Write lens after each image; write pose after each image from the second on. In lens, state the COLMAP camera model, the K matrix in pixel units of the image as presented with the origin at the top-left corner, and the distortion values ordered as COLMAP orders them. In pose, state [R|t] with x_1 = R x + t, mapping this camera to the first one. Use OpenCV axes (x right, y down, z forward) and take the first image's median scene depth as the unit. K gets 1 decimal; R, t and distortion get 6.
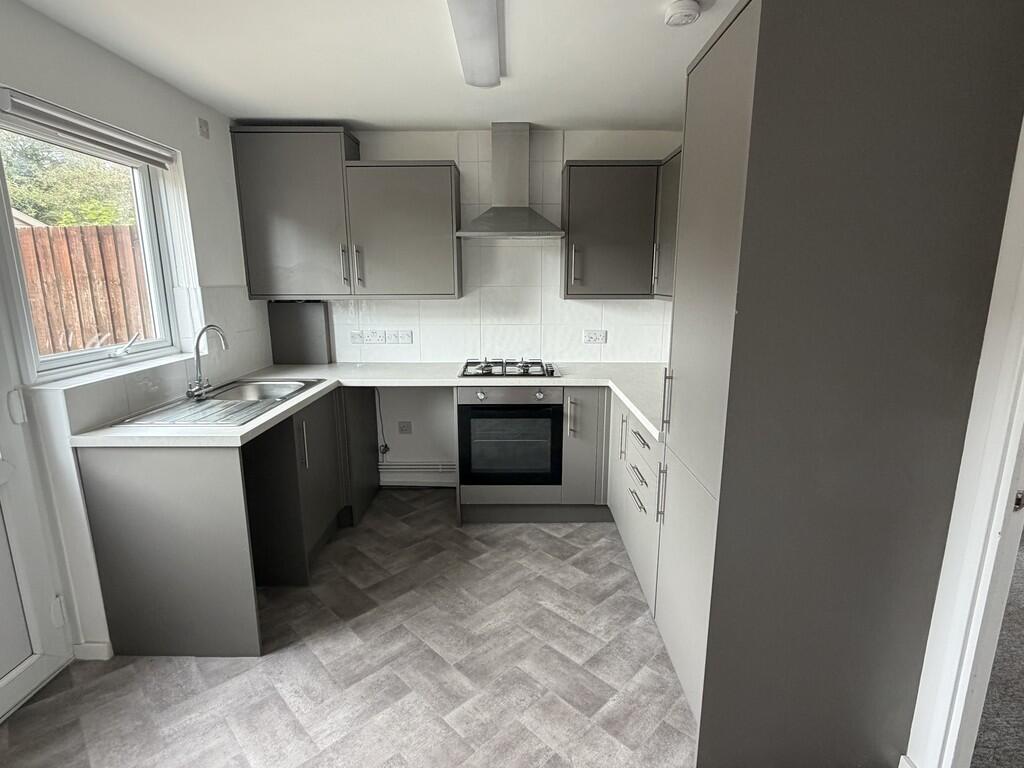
lens RADIAL K [[518.1, 0, 512.1], [0, 518.1, 384.2], [0, 0, 1]] dist [0.004361, -0.002274]
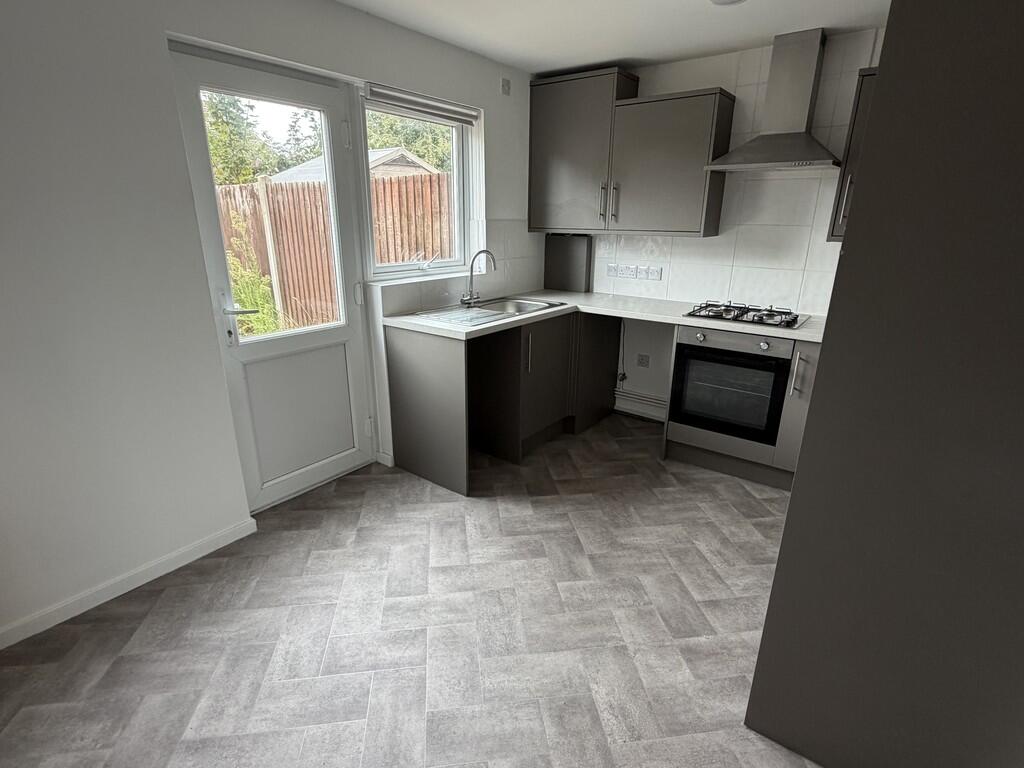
lens RADIAL K [[518.1, 0, 510.7], [0, 518.1, 383.3], [0, 0, 1]] dist [0.004361, -0.002274]
pose [[0.803378, 0.192326, -0.563556, 0.250588], [-0.130106, 0.980232, 0.149054, 0.009495], [0.581083, -0.046425, 0.812519, -0.023114]]
